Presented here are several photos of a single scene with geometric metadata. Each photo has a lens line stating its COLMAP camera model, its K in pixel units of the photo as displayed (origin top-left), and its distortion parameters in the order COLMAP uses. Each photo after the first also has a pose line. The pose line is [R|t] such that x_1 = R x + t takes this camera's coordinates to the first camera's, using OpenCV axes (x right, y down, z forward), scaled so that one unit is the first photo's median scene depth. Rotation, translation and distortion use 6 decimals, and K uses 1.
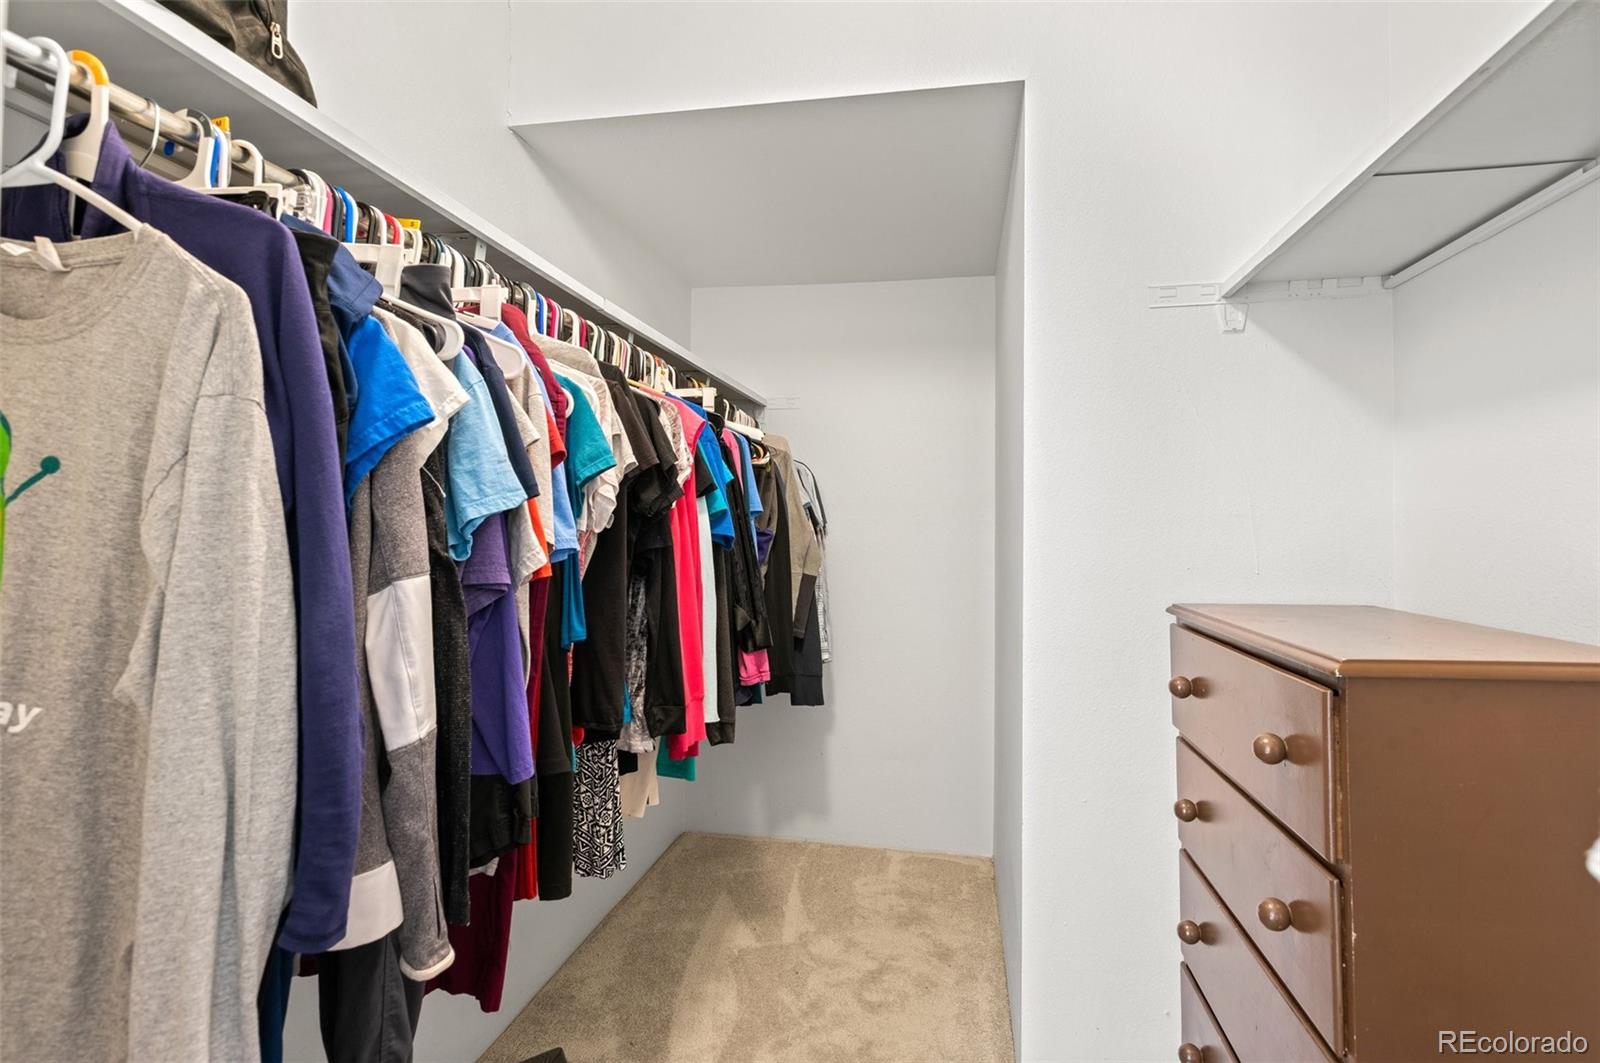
lens RADIAL K [[804.0, 0, 801.1], [0, 804.0, 533.0], [0, 0, 1]] dist [-0.017263, -0.000962]
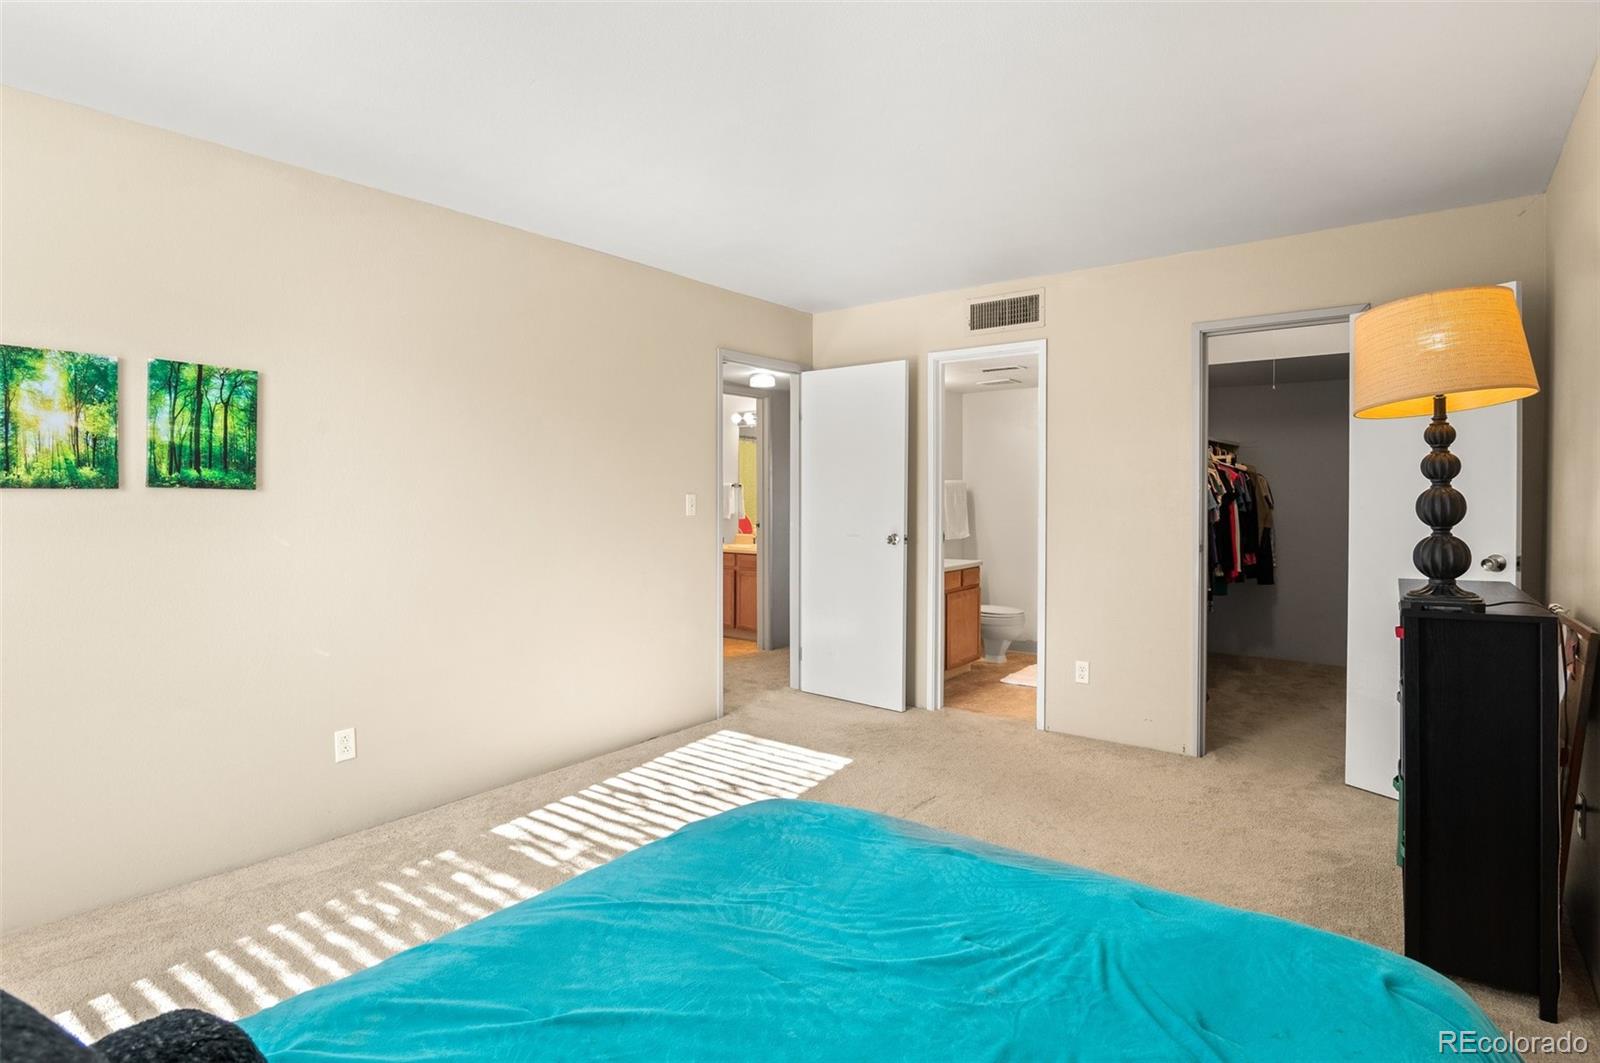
lens RADIAL K [[804.0, 0, 799.7], [0, 804.0, 519.4], [0, 0, 1]] dist [-0.017263, -0.000962]
pose [[0.892594, 0.001271, -0.450860, -0.151936], [0.007491, 0.999816, 0.017649, -0.020536], [0.450799, -0.019131, 0.892420, -1.622967]]
